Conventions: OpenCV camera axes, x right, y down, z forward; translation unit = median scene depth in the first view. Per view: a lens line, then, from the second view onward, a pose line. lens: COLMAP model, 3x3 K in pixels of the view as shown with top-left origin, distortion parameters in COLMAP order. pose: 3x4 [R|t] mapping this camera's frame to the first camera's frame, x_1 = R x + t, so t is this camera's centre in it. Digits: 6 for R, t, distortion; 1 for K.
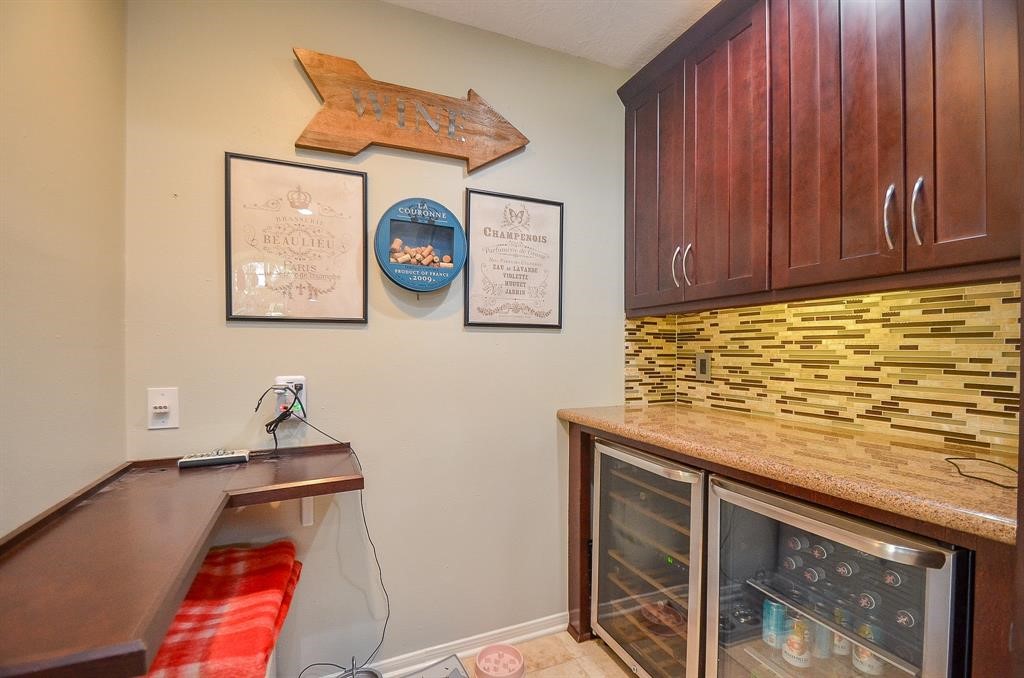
lens RADIAL K [[452.1, 0, 514.6], [0, 452.1, 348.2], [0, 0, 1]] dist [-0.000040, -0.000750]
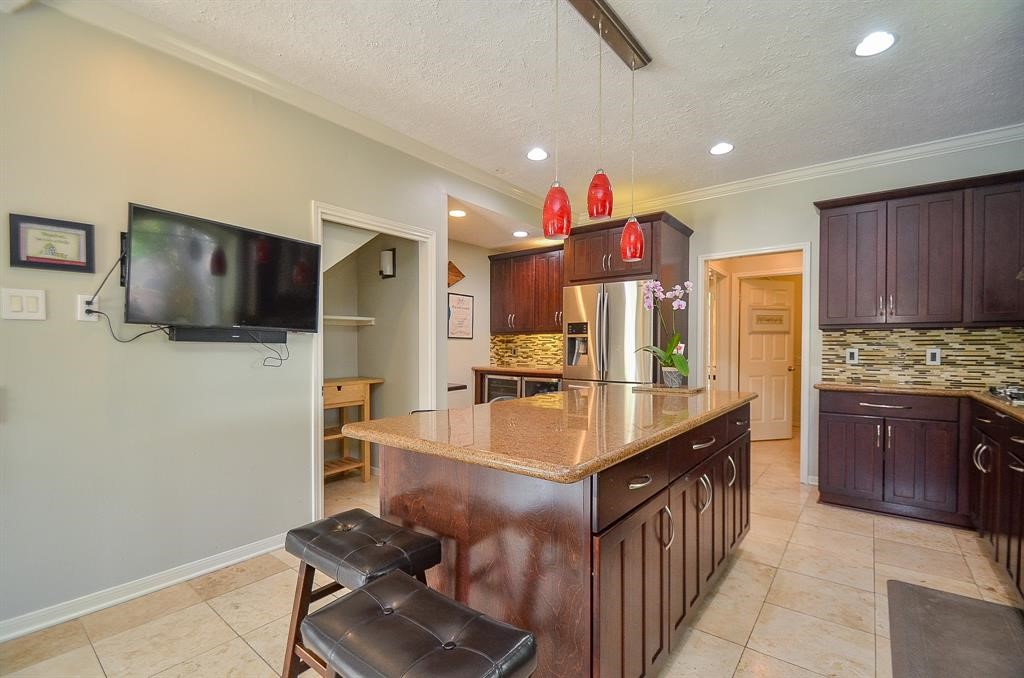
lens RADIAL K [[452.1, 0, 513.8], [0, 452.1, 351.9], [0, 0, 1]] dist [-0.000040, -0.000750]
pose [[0.883349, 0.000739, 0.468716, -1.083080], [-0.006738, 0.999915, 0.011122, 0.007676], [-0.468668, -0.012983, 0.883279, -1.799880]]
